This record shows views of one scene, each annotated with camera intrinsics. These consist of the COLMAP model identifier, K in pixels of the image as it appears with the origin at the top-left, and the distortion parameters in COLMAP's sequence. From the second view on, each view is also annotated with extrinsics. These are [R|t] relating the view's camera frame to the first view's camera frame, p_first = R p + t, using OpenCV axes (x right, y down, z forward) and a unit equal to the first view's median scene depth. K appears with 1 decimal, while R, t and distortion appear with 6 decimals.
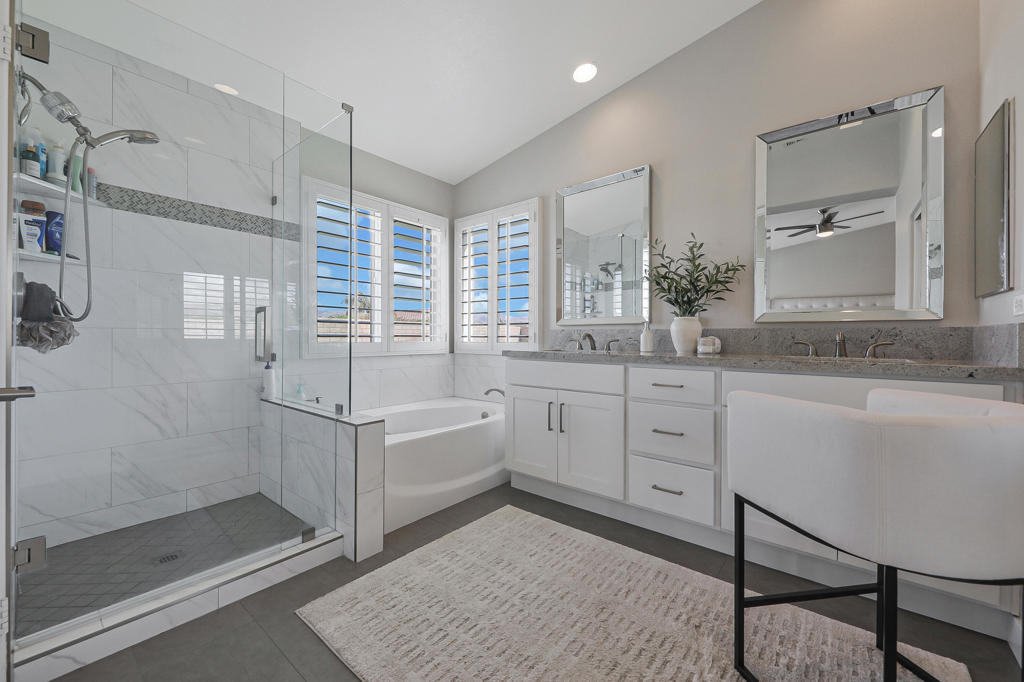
lens RADIAL K [[397.8, 0, 511.9], [0, 397.8, 340.0], [0, 0, 1]] dist [-0.000045, -0.000169]
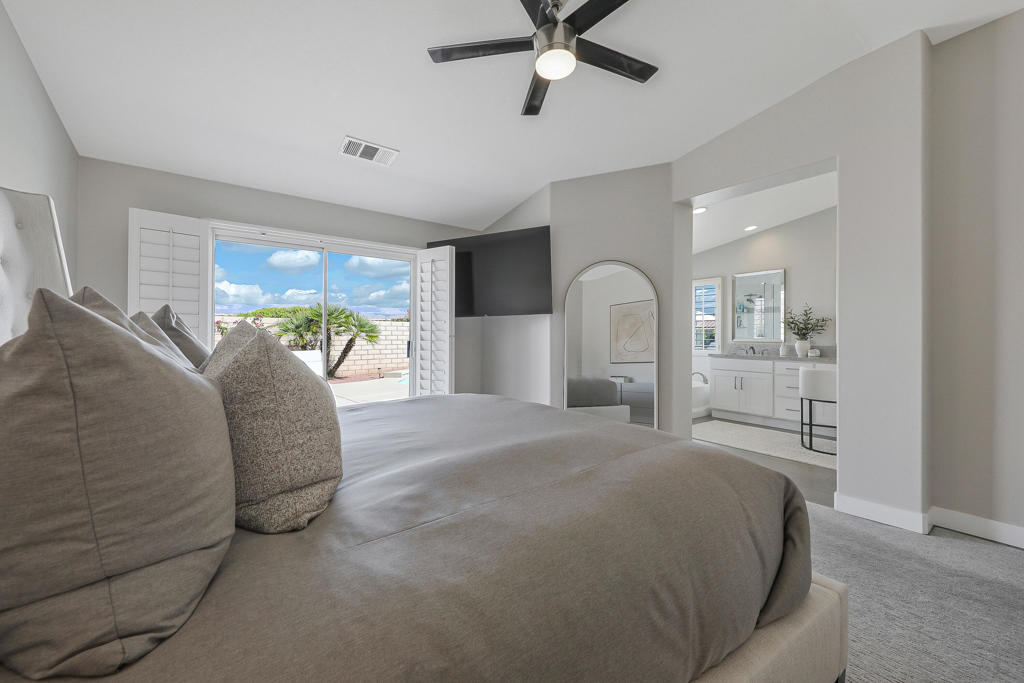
lens RADIAL K [[397.8, 0, 512.4], [0, 397.8, 336.5], [0, 0, 1]] dist [-0.000045, -0.000169]
pose [[0.965209, 0.003036, -0.261464, -0.557473], [-0.006272, 0.999914, -0.011543, -0.042031], [0.261406, 0.012781, 0.965144, -1.591497]]
